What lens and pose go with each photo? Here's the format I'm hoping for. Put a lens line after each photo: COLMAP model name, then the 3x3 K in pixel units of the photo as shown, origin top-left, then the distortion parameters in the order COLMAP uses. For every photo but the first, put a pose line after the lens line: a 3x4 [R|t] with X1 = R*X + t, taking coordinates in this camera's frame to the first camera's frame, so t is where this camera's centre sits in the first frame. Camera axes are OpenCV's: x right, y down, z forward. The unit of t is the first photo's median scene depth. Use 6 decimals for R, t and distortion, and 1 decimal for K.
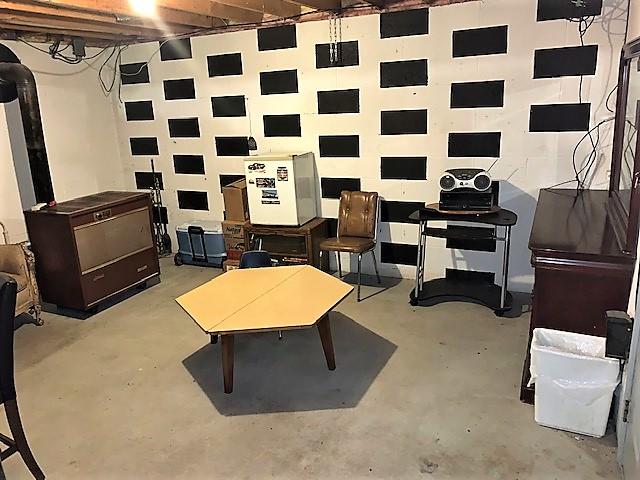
lens RADIAL K [[499.8, 0, 319.0], [0, 499.8, 238.8], [0, 0, 1]] dist [0.021875, -0.013777]
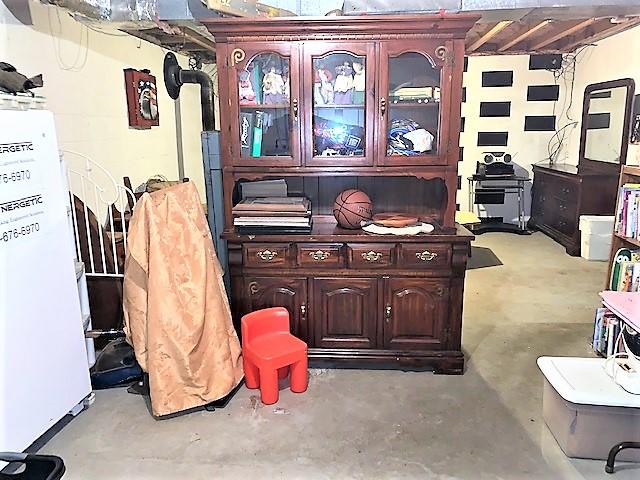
lens RADIAL K [[499.8, 0, 322.7], [0, 499.8, 240.4], [0, 0, 1]] dist [0.021875, -0.013777]
pose [[0.942032, -0.037930, 0.333373, -0.847527], [0.058224, 0.996995, -0.051093, 0.215307], [-0.330433, 0.067541, 0.941410, -0.388831]]
